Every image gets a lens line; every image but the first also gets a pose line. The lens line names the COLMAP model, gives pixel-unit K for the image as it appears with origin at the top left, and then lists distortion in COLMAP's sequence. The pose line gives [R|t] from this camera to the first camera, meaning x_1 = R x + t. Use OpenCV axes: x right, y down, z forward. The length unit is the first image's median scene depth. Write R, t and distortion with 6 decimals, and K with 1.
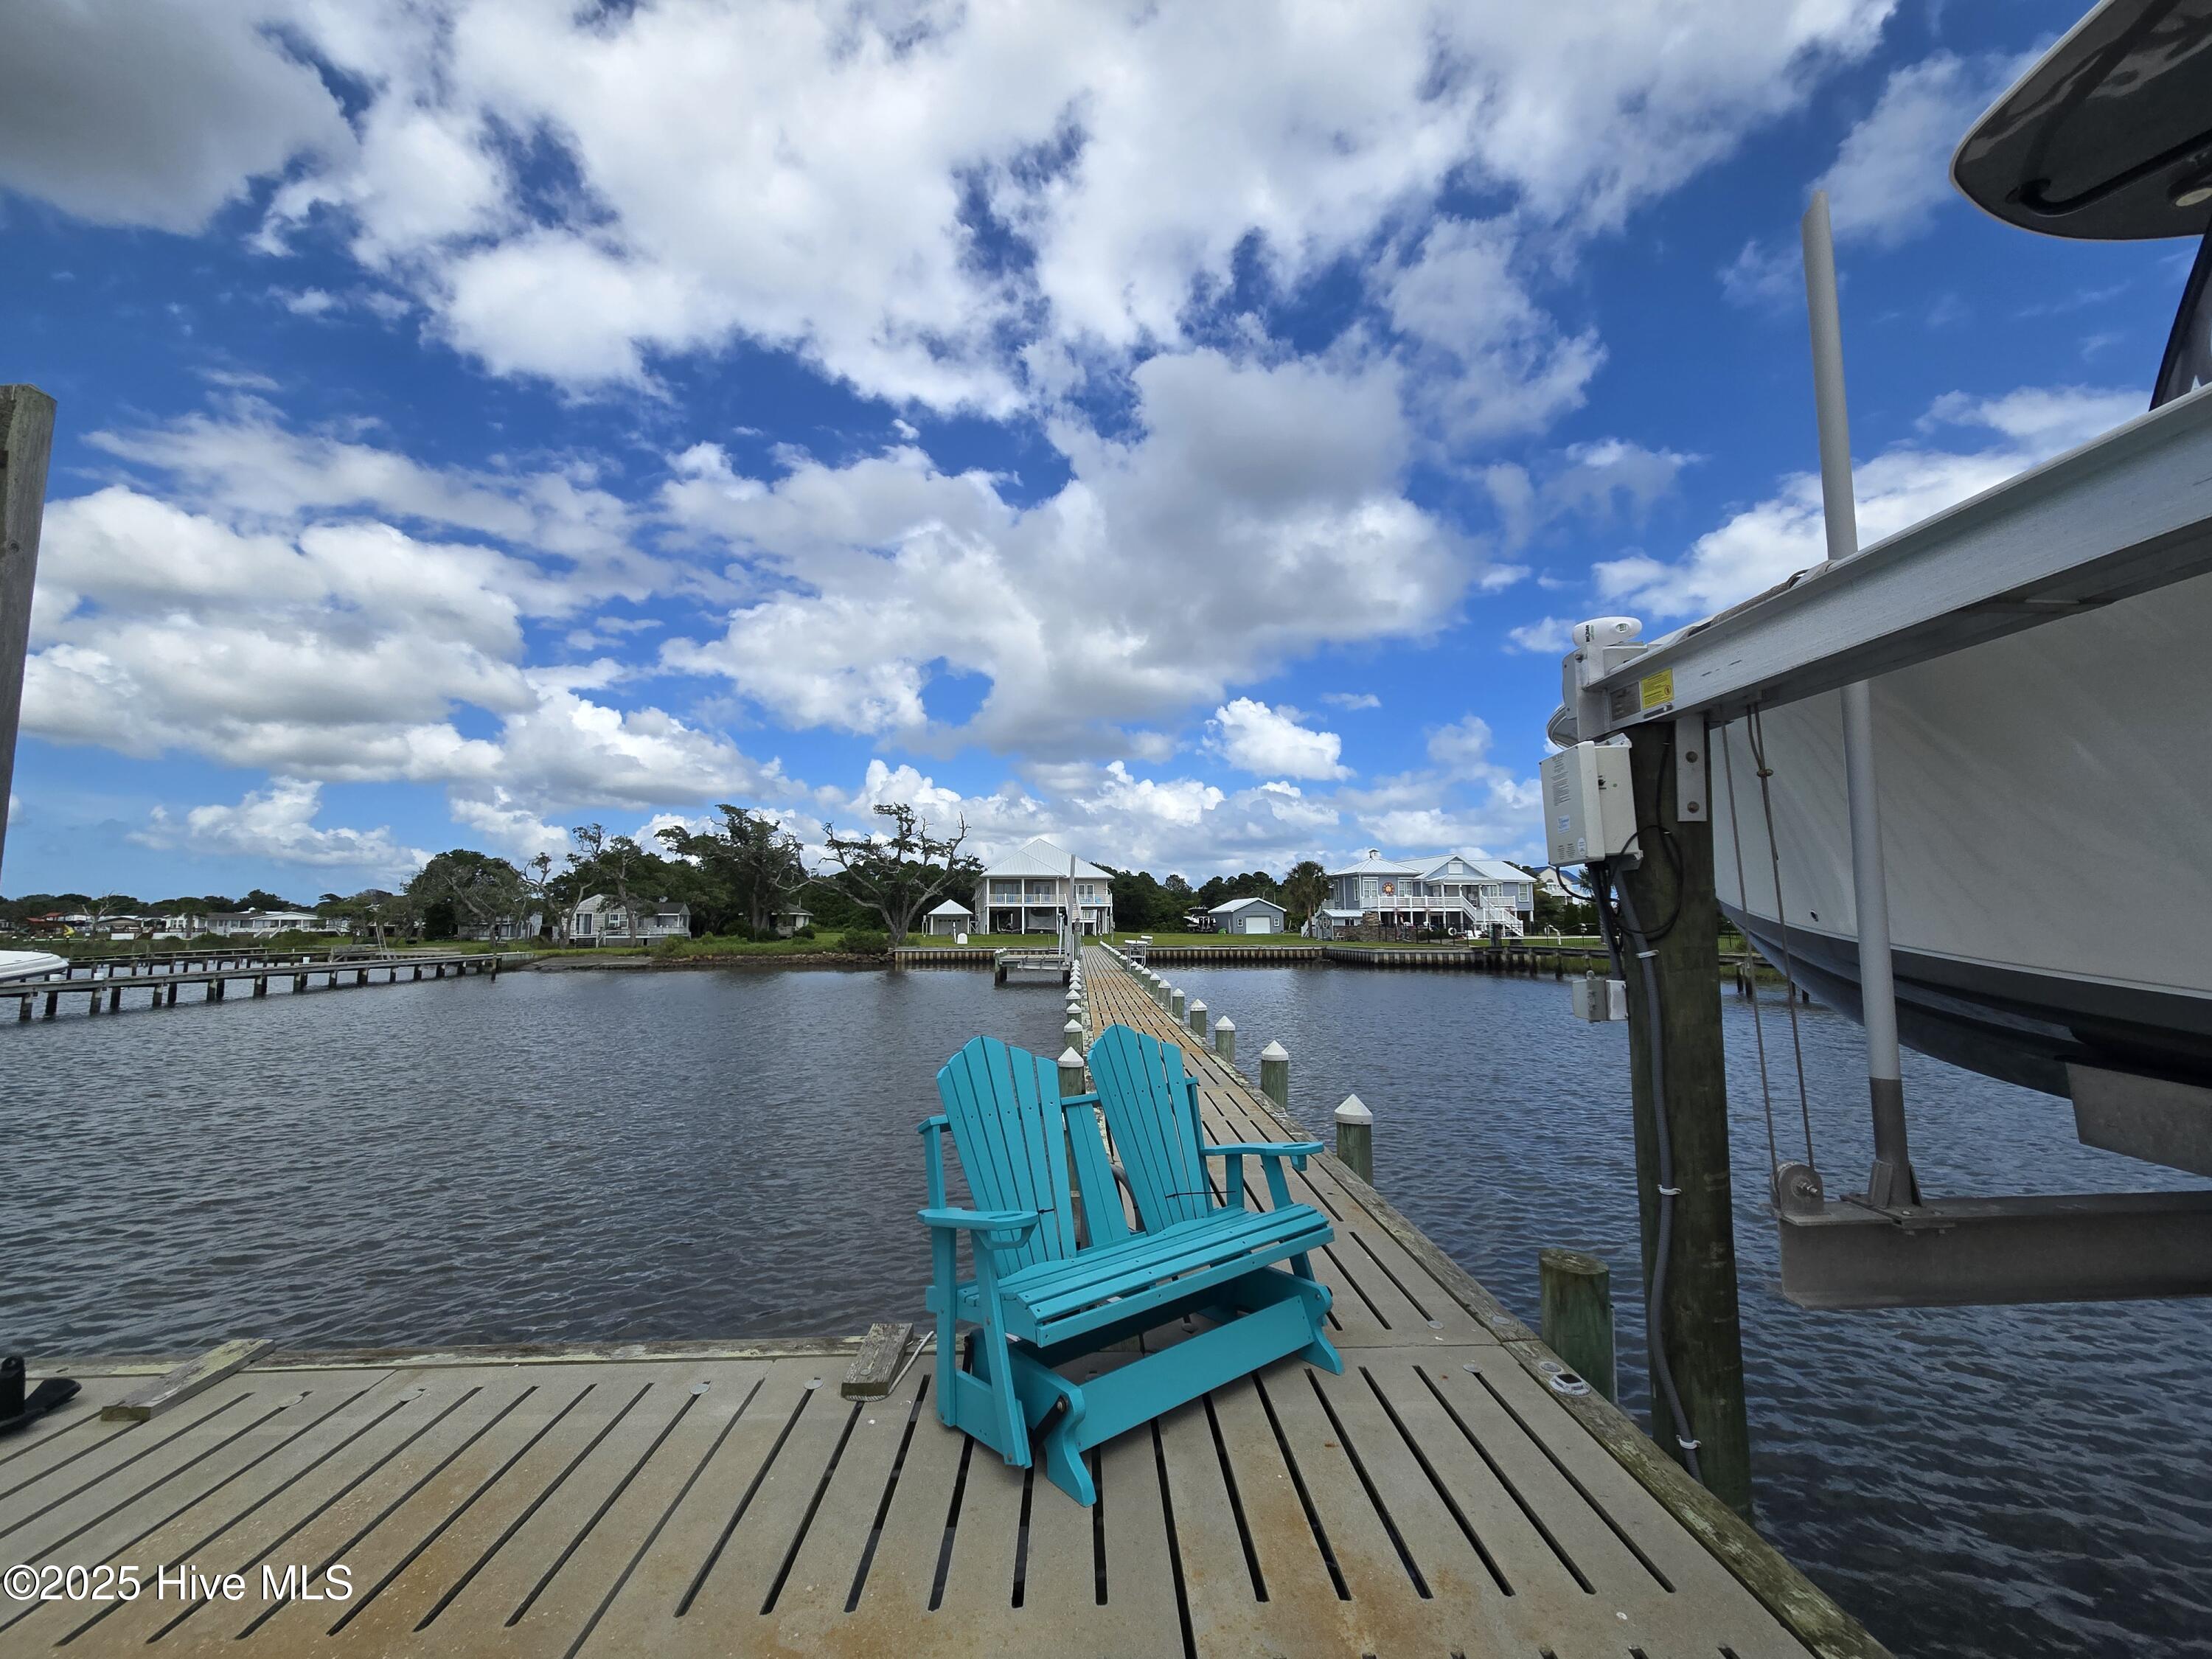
lens RADIAL K [[915.7, 0, 1100.5], [0, 915.7, 831.7], [0, 0, 1]] dist [-0.000830, 0.000176]
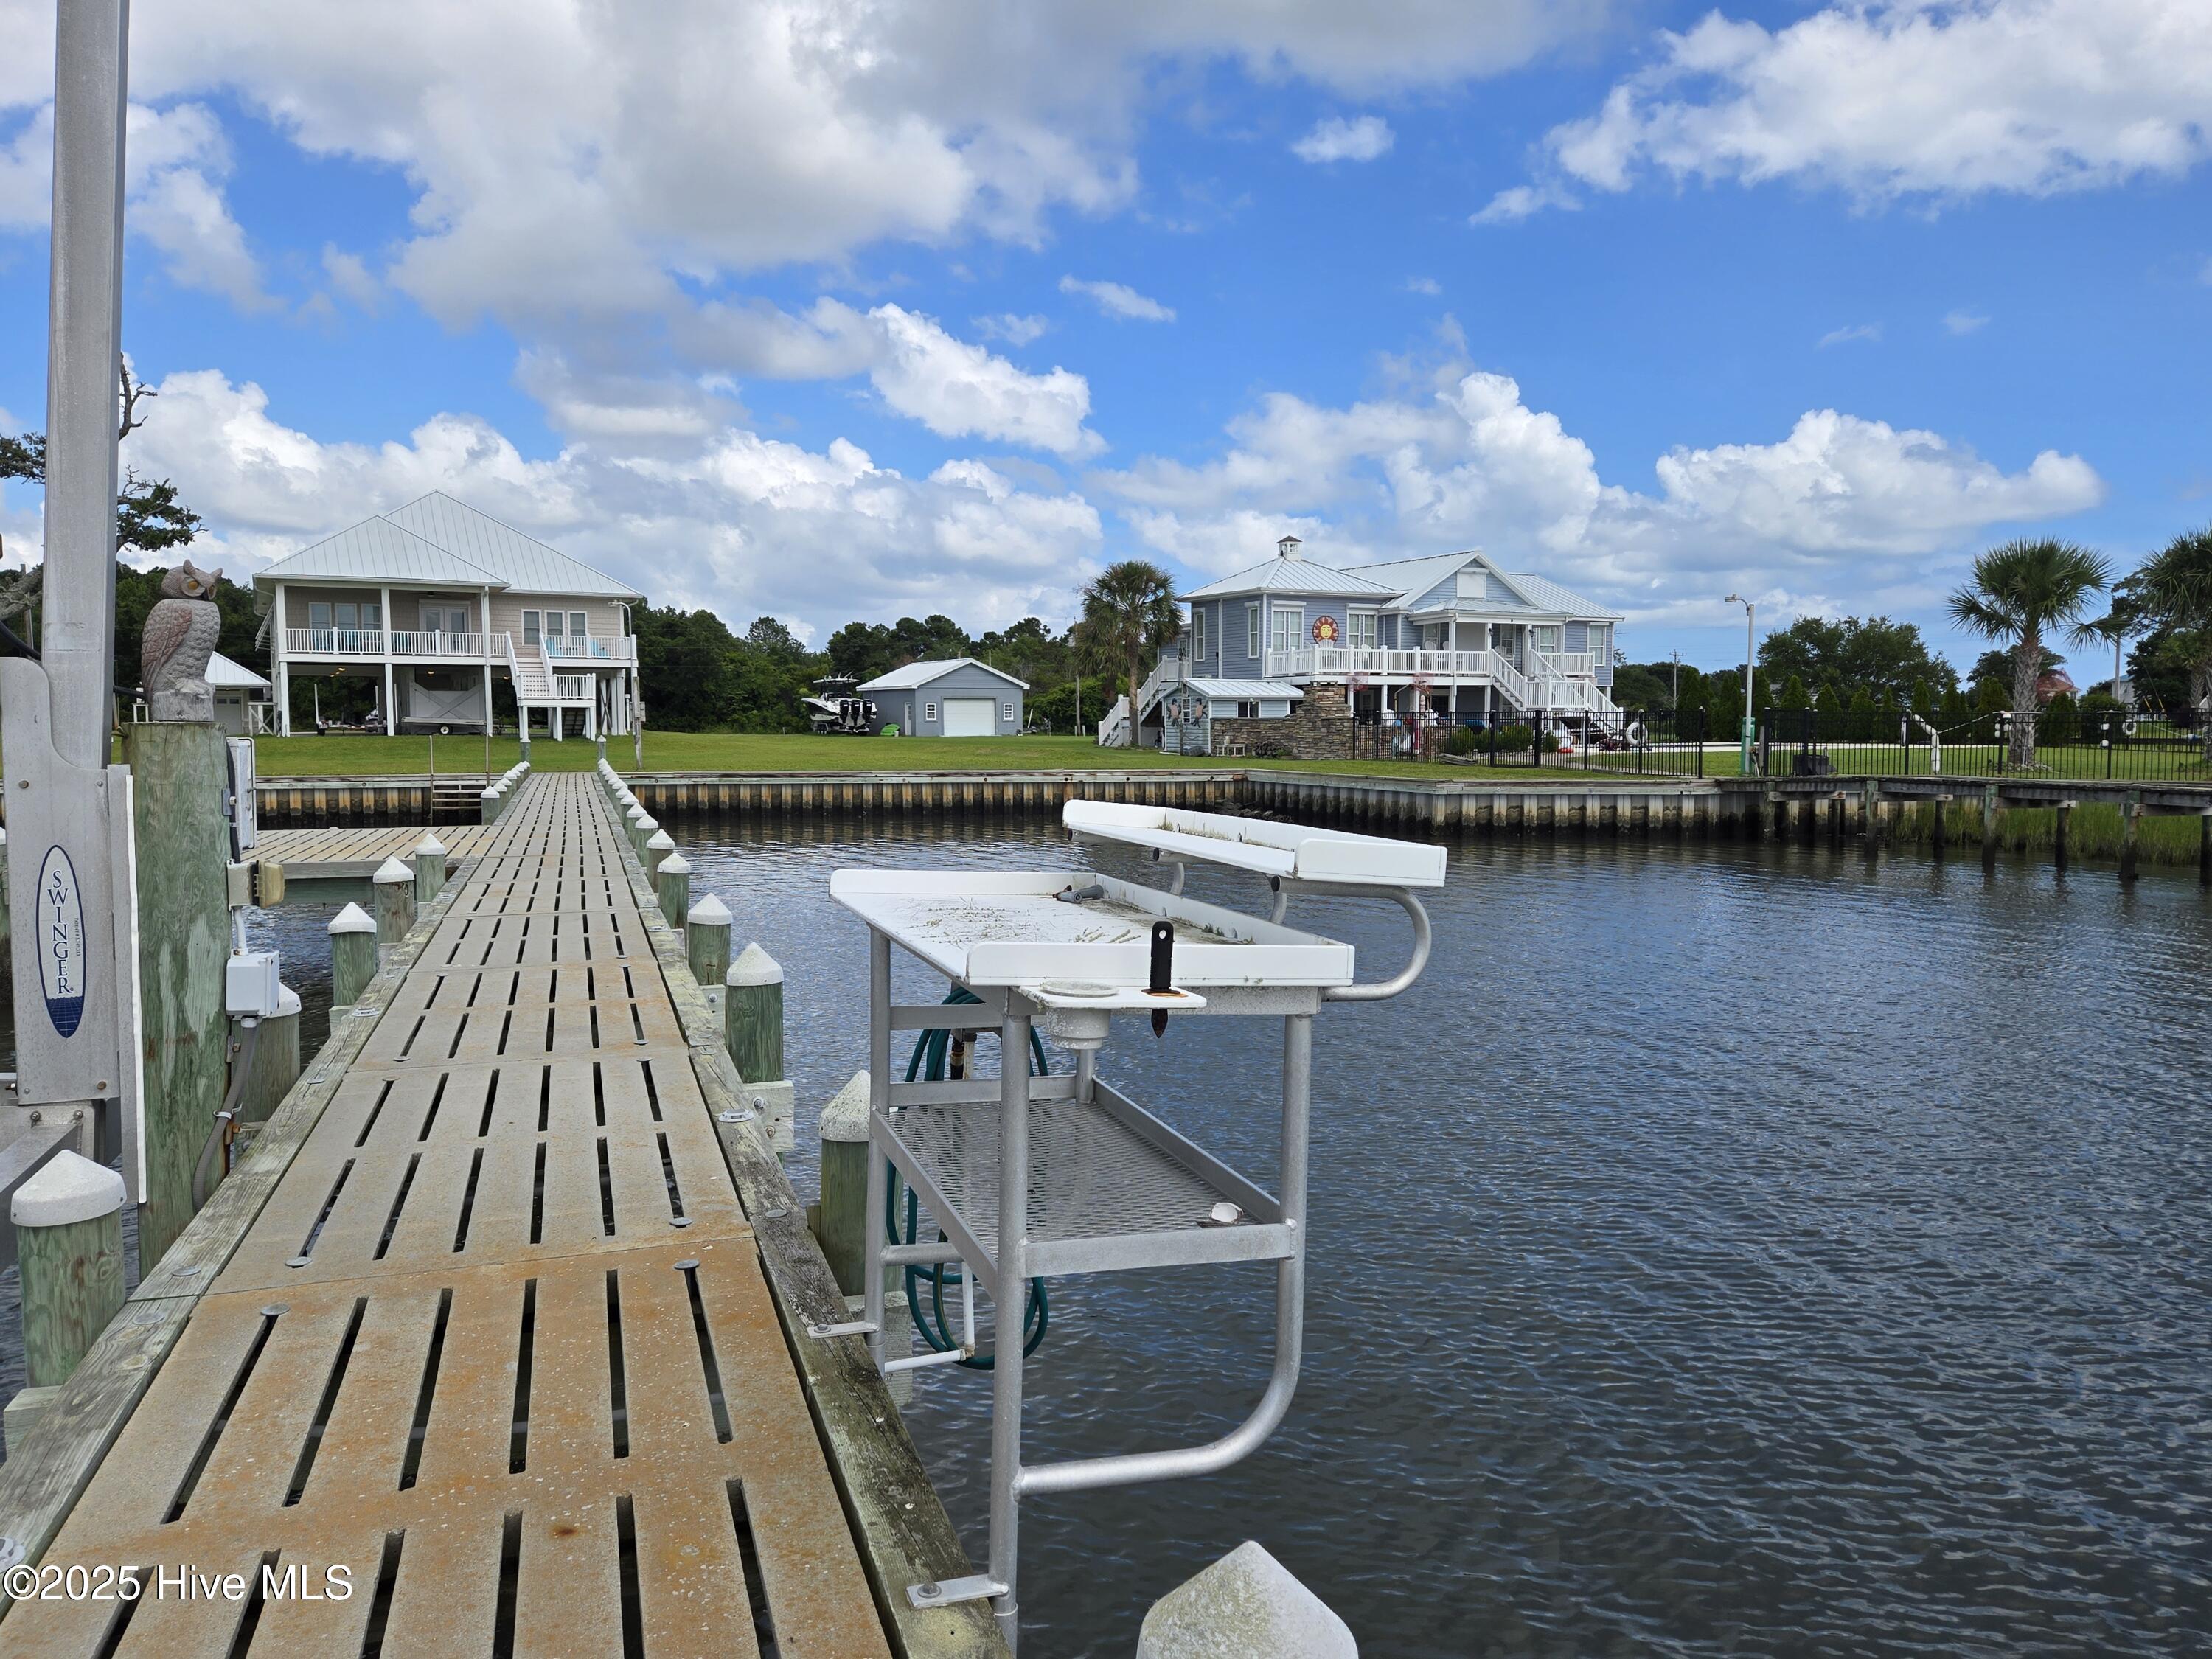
lens RADIAL K [[1567.4, 0, 1075.2], [0, 1567.4, 802.9], [0, 0, 1]] dist [0.087590, -0.092587]
pose [[0.960844, -0.010402, 0.276895, 0.006211], [-0.032268, 0.988296, 0.149099, 0.040211], [-0.275205, -0.152195, 0.949262, 0.371488]]
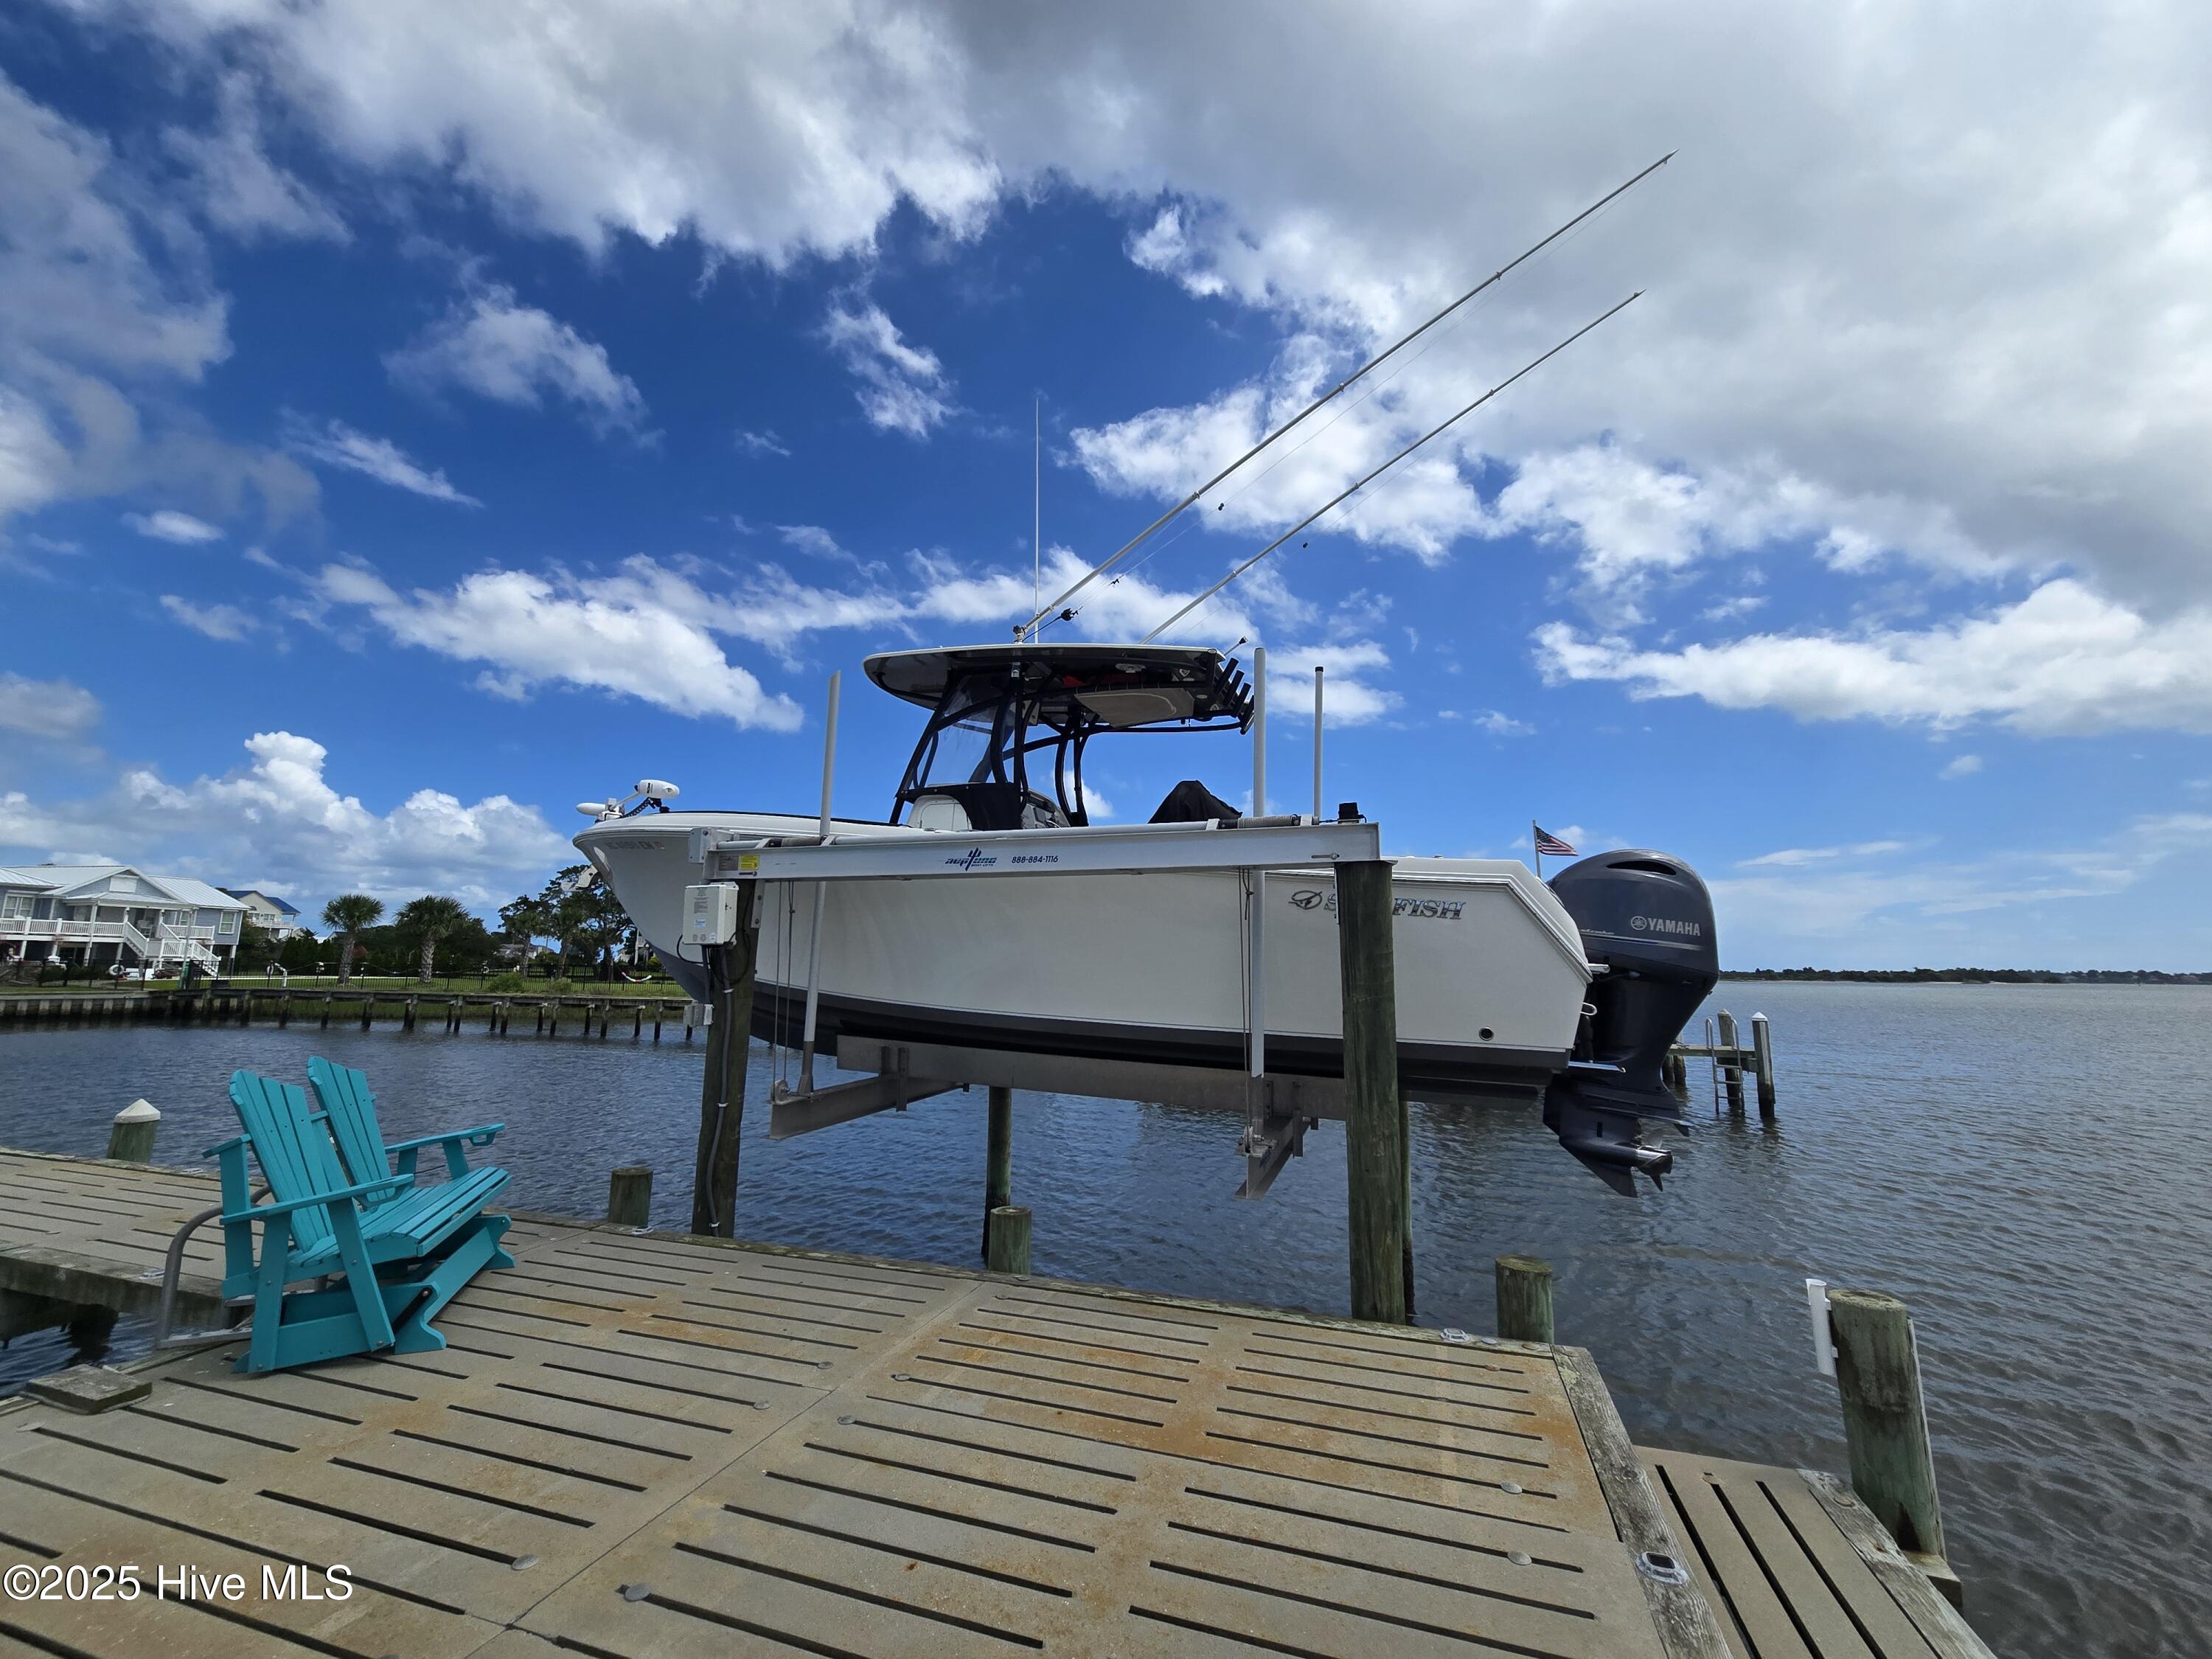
lens RADIAL K [[915.7, 0, 1100.5], [0, 915.7, 831.7], [0, 0, 1]] dist [-0.000830, 0.000176]
pose [[0.353861, 0.148252, 0.923474, -0.029074], [-0.108181, 0.987218, -0.117032, -0.001896], [-0.929021, -0.058489, 0.365376, -0.013897]]
